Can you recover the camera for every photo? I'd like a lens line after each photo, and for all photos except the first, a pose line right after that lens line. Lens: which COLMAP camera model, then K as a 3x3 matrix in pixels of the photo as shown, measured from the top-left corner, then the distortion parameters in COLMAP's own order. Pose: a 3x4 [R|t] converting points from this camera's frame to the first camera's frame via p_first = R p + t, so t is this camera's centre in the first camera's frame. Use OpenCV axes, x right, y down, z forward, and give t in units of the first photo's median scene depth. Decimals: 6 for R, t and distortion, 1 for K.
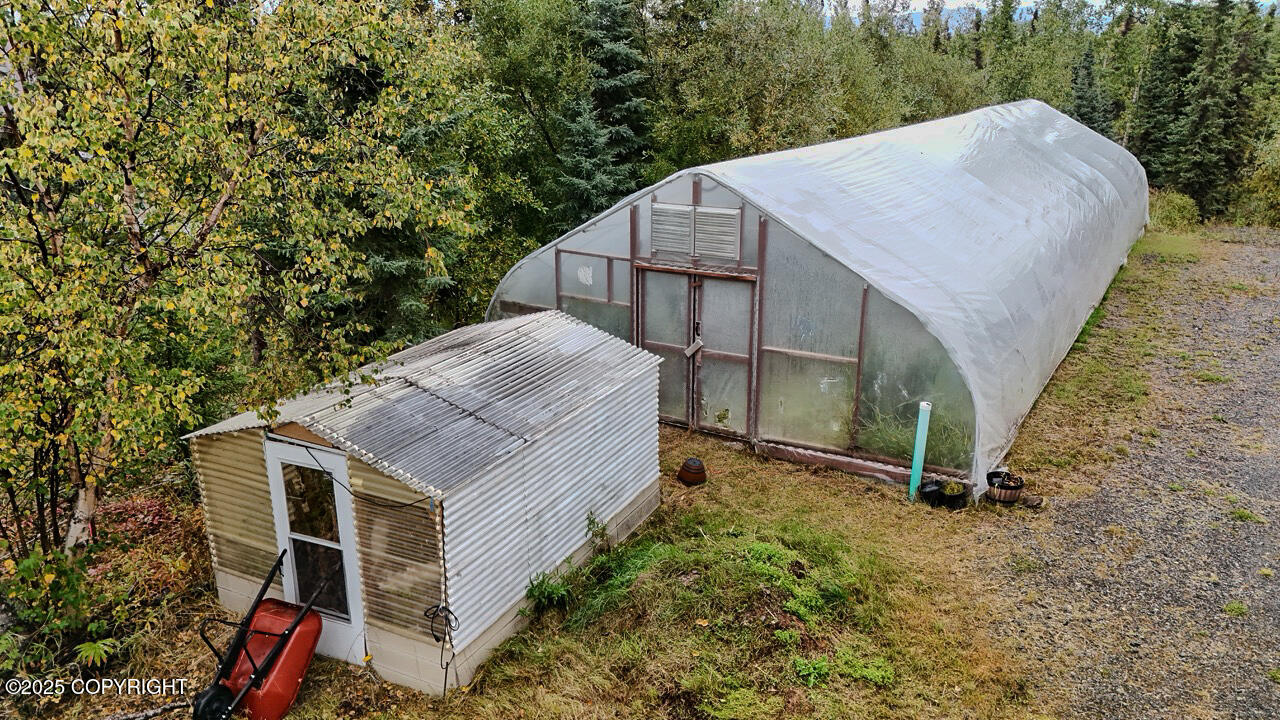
lens RADIAL K [[932.3, 0, 642.7], [0, 932.3, 359.4], [0, 0, 1]] dist [0.077443, -0.067349]
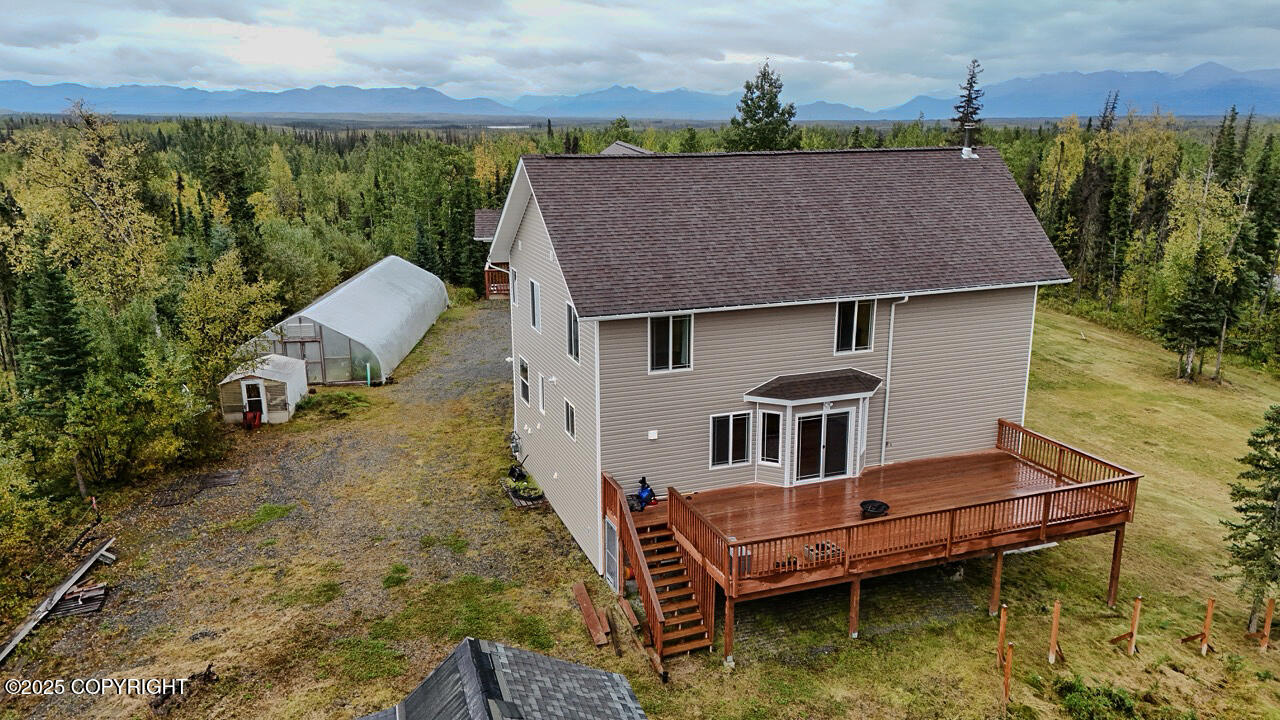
lens RADIAL K [[932.3, 0, 642.7], [0, 932.3, 359.4], [0, 0, 1]] dist [0.077443, -0.067349]
pose [[0.825227, -0.140198, 0.547124, -0.948797], [0.179461, 0.983588, -0.018641, 0.313810], [-0.535531, 0.113570, 0.836844, -3.075547]]
